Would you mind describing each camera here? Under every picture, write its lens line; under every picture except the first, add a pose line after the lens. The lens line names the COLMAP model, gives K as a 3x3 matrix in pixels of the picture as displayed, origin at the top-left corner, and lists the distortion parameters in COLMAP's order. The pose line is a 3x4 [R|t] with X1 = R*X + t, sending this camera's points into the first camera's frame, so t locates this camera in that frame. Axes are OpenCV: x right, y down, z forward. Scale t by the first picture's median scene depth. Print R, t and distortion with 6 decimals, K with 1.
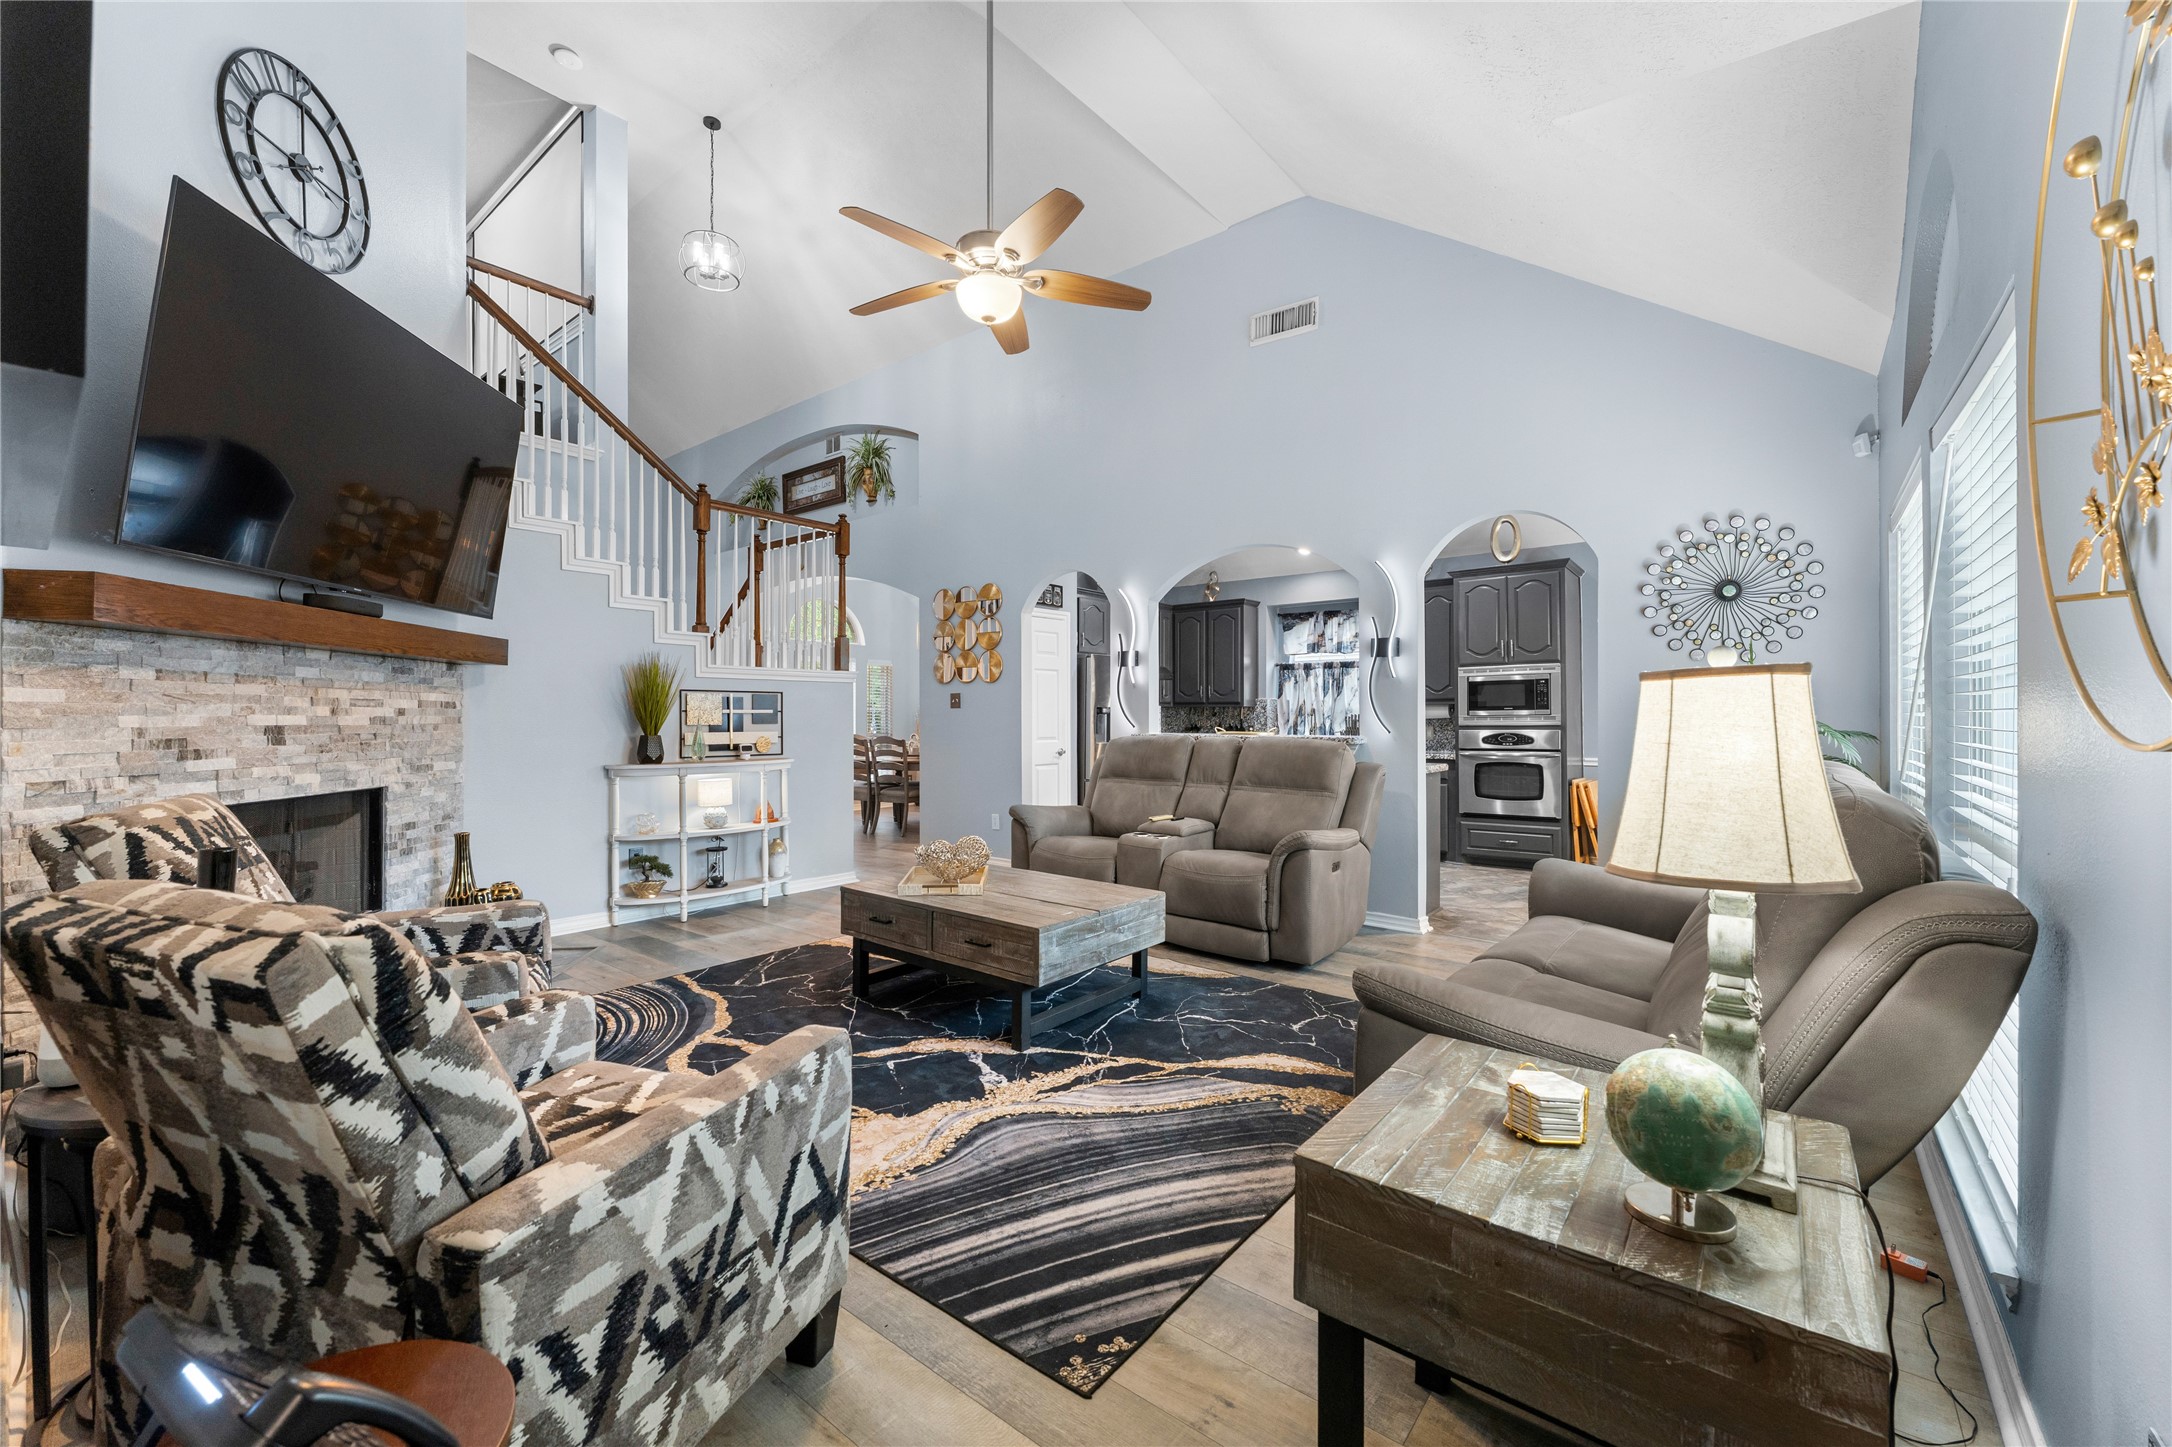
lens RADIAL K [[865.6, 0, 1074.5], [0, 865.6, 719.0], [0, 0, 1]] dist [-0.001746, -0.000598]
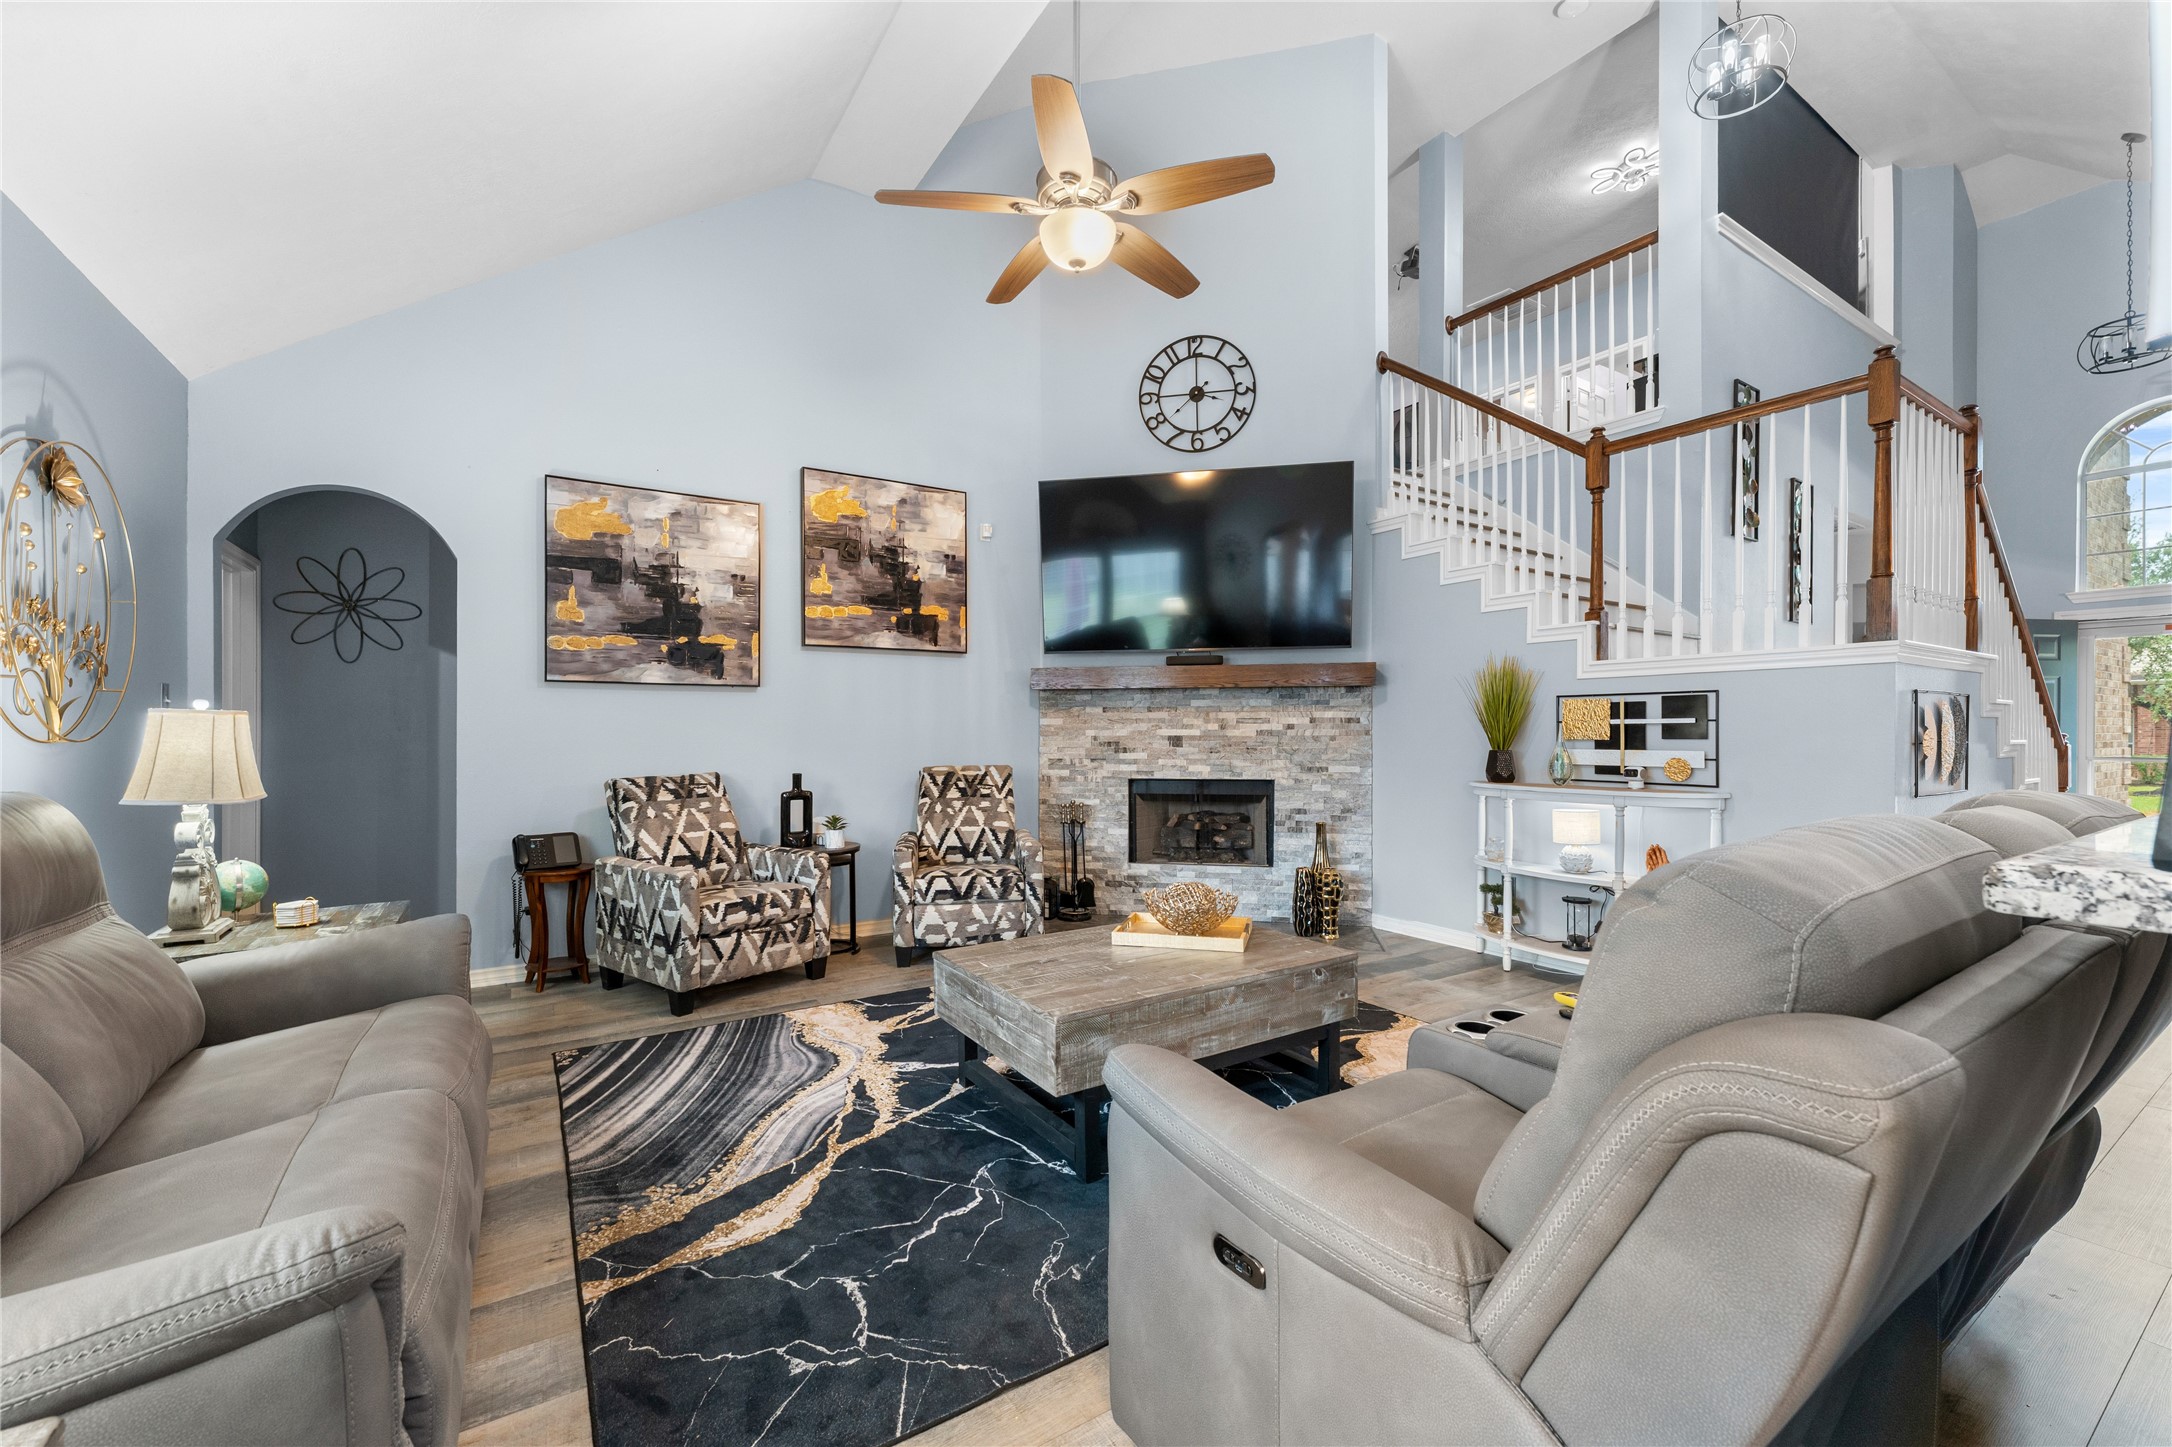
lens RADIAL K [[865.6, 0, 1078.6], [0, 865.6, 736.2], [0, 0, 1]] dist [-0.001746, -0.000598]
pose [[-0.315665, 0.005937, -0.948852, 0.732131], [0.000555, 0.999981, 0.006072, -0.001572], [0.948870, 0.001390, -0.315663, 1.308591]]
